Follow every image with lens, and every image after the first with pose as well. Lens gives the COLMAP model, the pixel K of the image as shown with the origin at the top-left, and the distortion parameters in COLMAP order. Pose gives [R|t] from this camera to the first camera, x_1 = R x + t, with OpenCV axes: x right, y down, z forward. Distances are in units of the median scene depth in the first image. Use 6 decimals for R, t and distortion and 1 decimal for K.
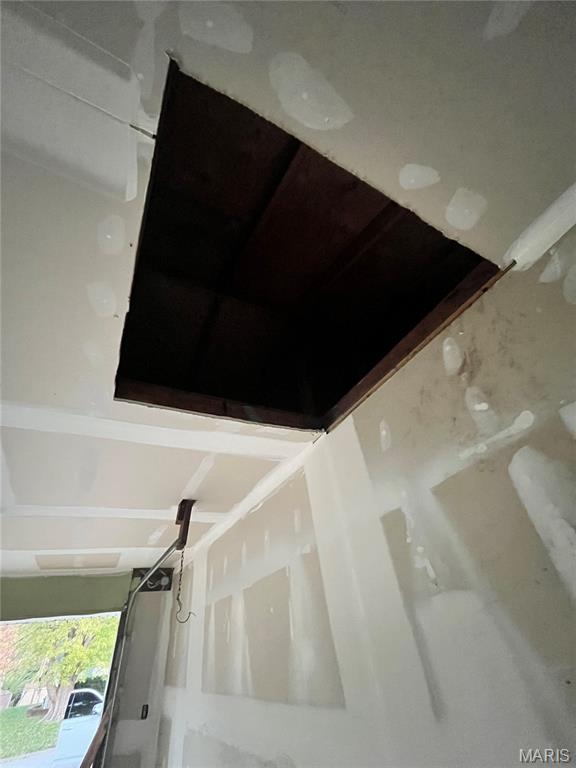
lens RADIAL K [[312.6, 0, 288.0], [0, 312.6, 384.0], [0, 0, 1]] dist [0.001204, -0.000035]
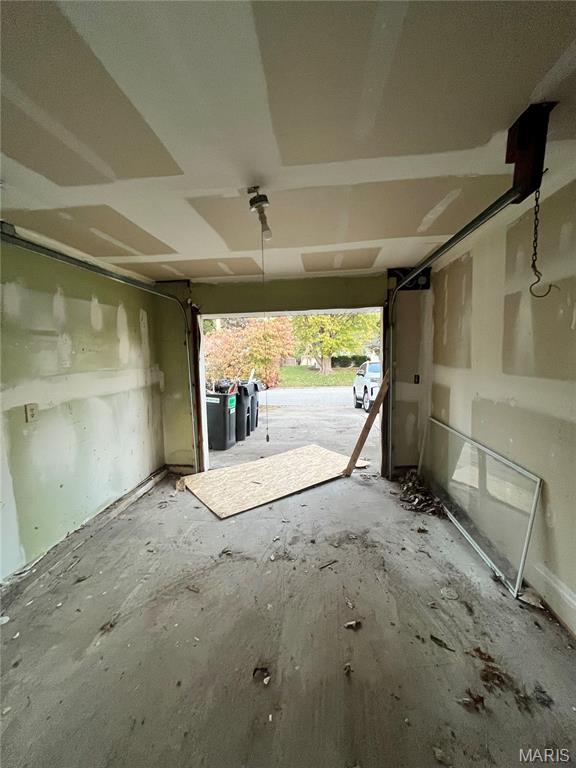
lens RADIAL K [[312.6, 0, 288.0], [0, 312.6, 384.0], [0, 0, 1]] dist [0.001204, -0.000035]
pose [[0.830049, 0.138276, -0.540277, -0.199219], [0.304187, 0.699724, 0.646418, 0.144212], [0.467429, -0.700904, 0.538743, 0.122051]]
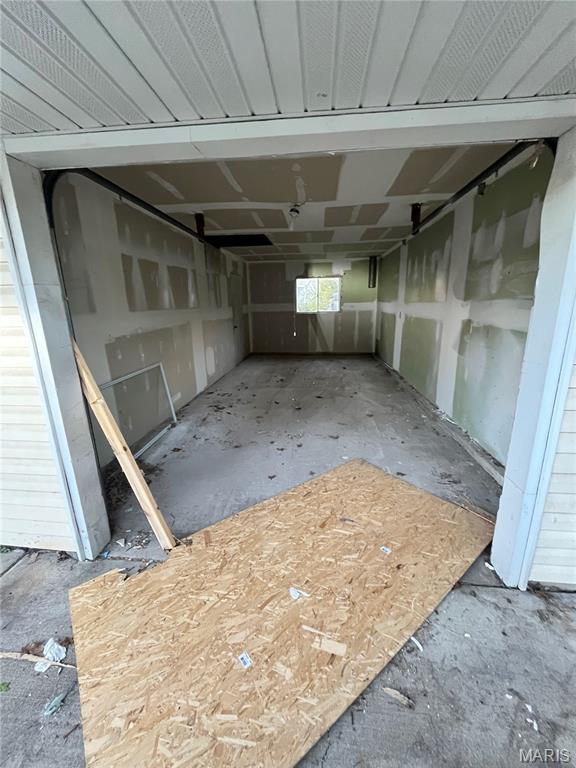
lens RADIAL K [[314.5, 0, 288.0], [0, 314.5, 384.0], [0, 0, 1]] dist [-0.000570, -0.000076]
pose [[-0.829406, -0.019555, 0.558305, -1.012178], [-0.265745, 0.892882, -0.363512, 1.011950], [-0.491392, -0.449866, -0.745758, 0.988655]]
